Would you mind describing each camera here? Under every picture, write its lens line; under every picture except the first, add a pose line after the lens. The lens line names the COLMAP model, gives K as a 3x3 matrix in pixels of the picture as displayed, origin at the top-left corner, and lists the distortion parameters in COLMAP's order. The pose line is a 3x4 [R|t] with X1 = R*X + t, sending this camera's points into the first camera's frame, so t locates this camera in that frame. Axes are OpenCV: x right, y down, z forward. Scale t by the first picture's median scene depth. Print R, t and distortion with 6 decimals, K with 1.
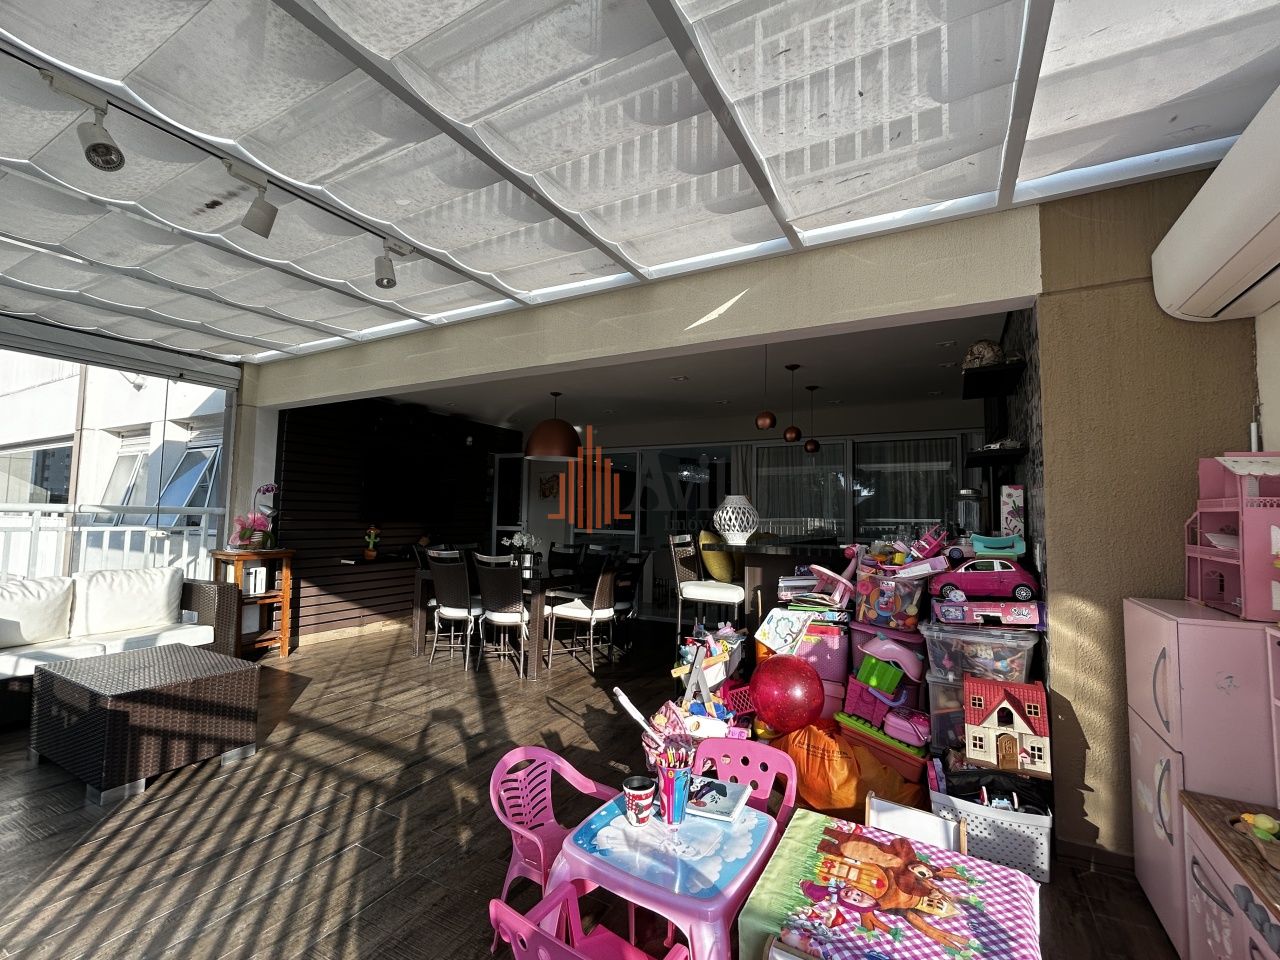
lens RADIAL K [[551.1, 0, 640.9], [0, 551.1, 480.8], [0, 0, 1]] dist [-0.007063, 0.003449]
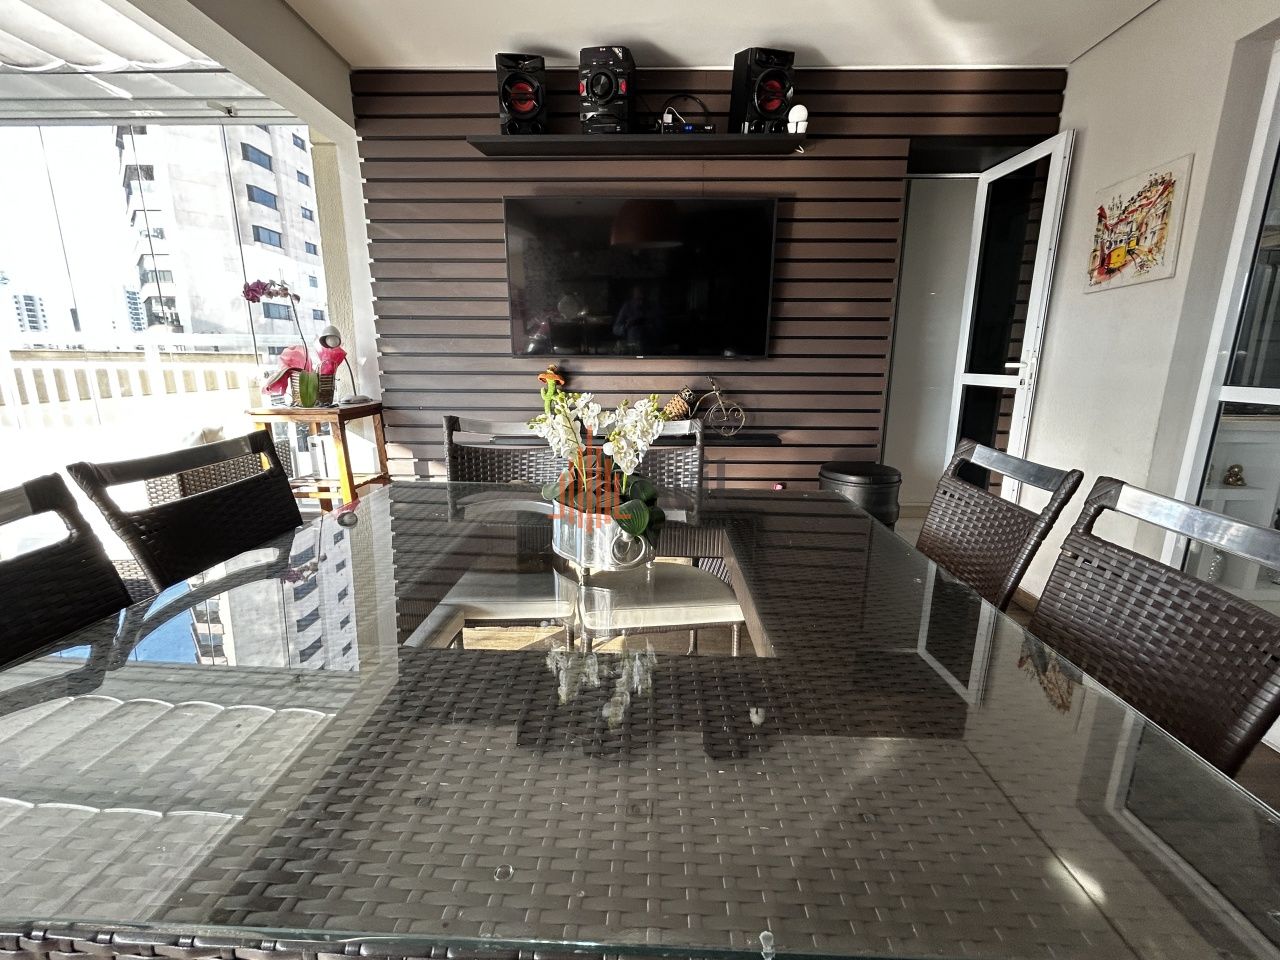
lens RADIAL K [[551.1, 0, 638.1], [0, 551.1, 479.1], [0, 0, 1]] dist [-0.007063, 0.003449]
pose [[0.453985, 0.176586, -0.873336, -0.014578], [0.059156, 0.972028, 0.227292, 0.053806], [0.889044, -0.154851, 0.430840, 0.633043]]
